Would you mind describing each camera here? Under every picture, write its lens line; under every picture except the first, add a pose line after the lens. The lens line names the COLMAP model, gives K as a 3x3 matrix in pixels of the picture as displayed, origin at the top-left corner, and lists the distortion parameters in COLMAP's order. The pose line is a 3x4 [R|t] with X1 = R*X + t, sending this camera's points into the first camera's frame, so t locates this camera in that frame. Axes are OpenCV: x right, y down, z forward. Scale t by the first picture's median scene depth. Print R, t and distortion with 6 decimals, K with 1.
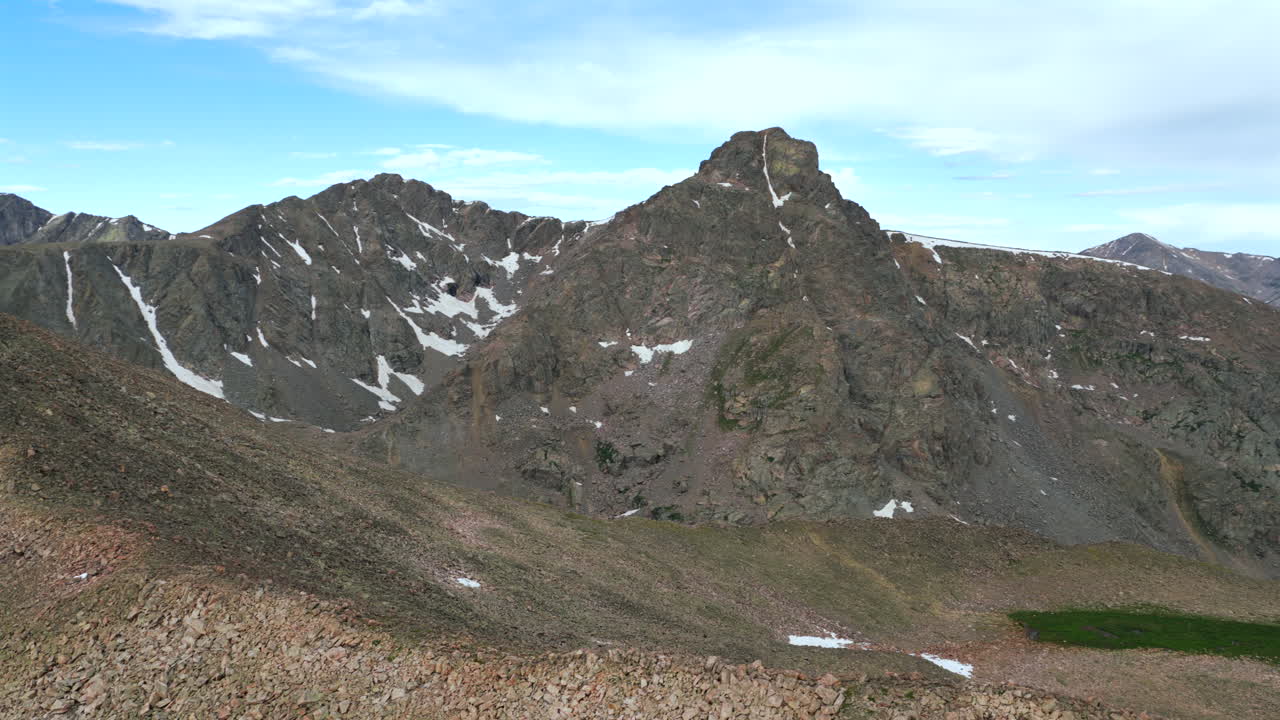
lens RADIAL K [[1089.0, 0, 640.0], [0, 1089.0, 360.0], [0, 0, 1]] dist [-0.010477, 0.031117]
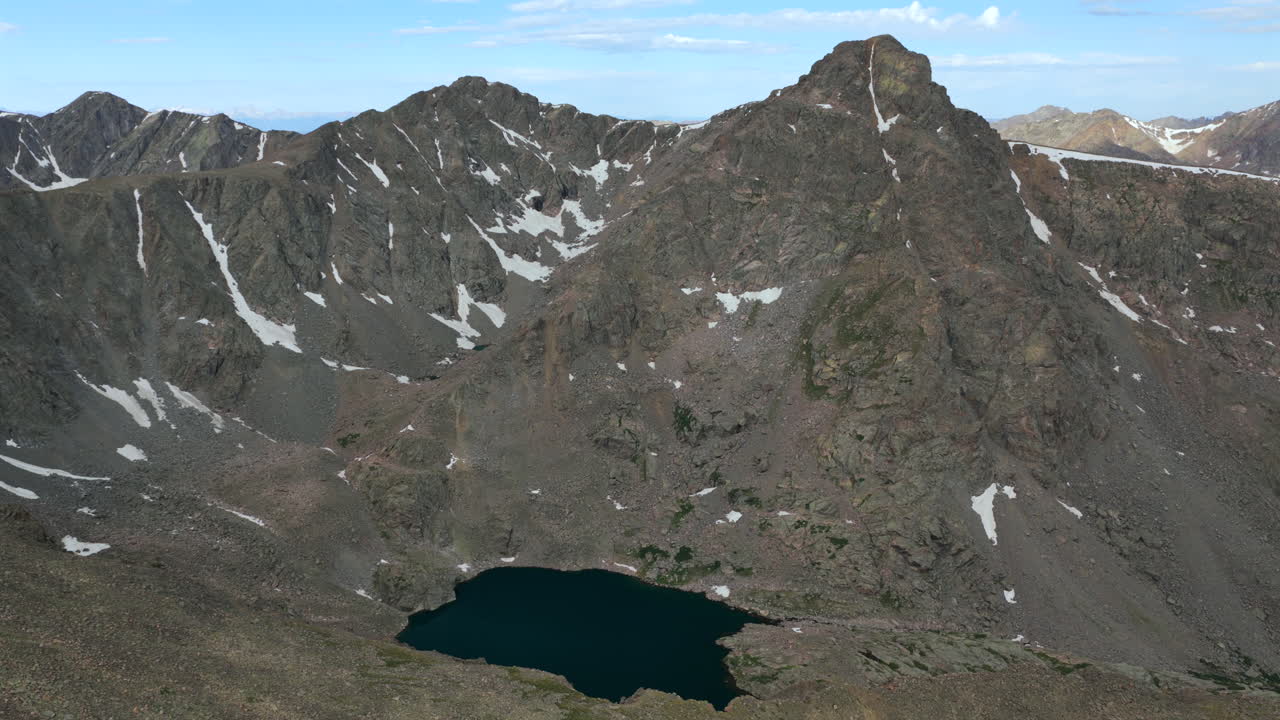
lens RADIAL K [[1089.0, 0, 640.0], [0, 1089.0, 360.0], [0, 0, 1]] dist [-0.010477, 0.031117]
pose [[0.994471, 0.015581, -0.103848, 0.023277], [-0.000996, 0.990286, 0.139042, -0.080357], [0.105005, -0.138170, 0.984826, 0.064177]]
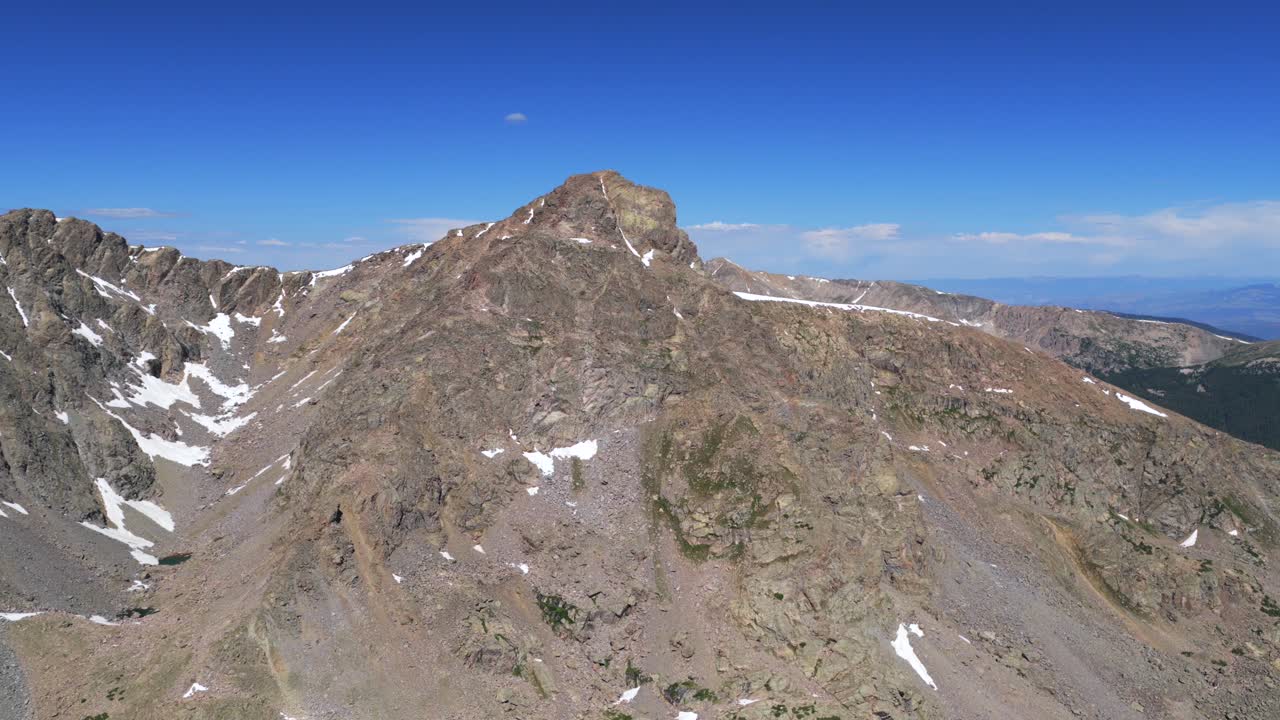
lens RADIAL K [[1090.5, 0, 640.0], [0, 1090.5, 360.0], [0, 0, 1]] dist [-0.009053, 0.023807]
pose [[0.905251, -0.043940, 0.422599, -0.242504], [0.048923, 0.998802, -0.000947, -0.069824], [-0.422051, 0.021532, 0.906316, 0.241484]]
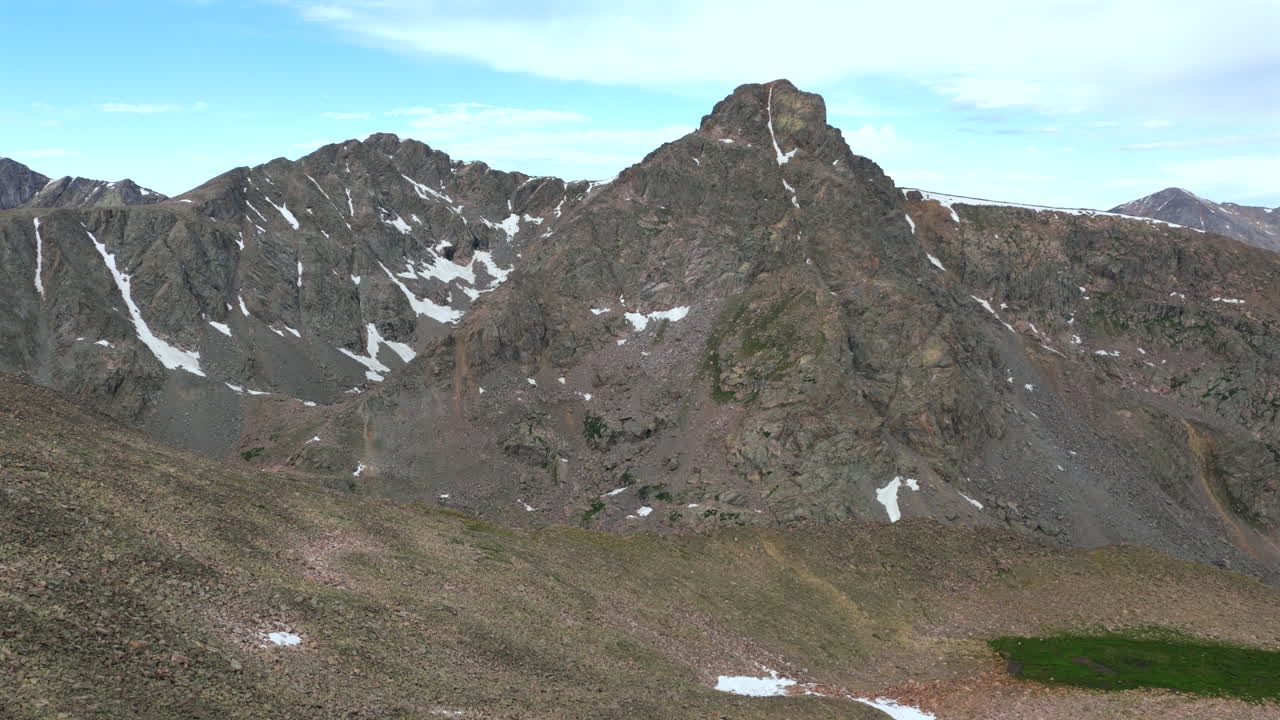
lens RADIAL K [[1090.5, 0, 640.0], [0, 1090.5, 360.0], [0, 0, 1]] dist [-0.009053, 0.023807]
pose [[0.999632, -0.004687, -0.026731, 0.028522], [0.005669, 0.999308, 0.036759, -0.006444], [0.026540, -0.036897, 0.998967, 0.047108]]
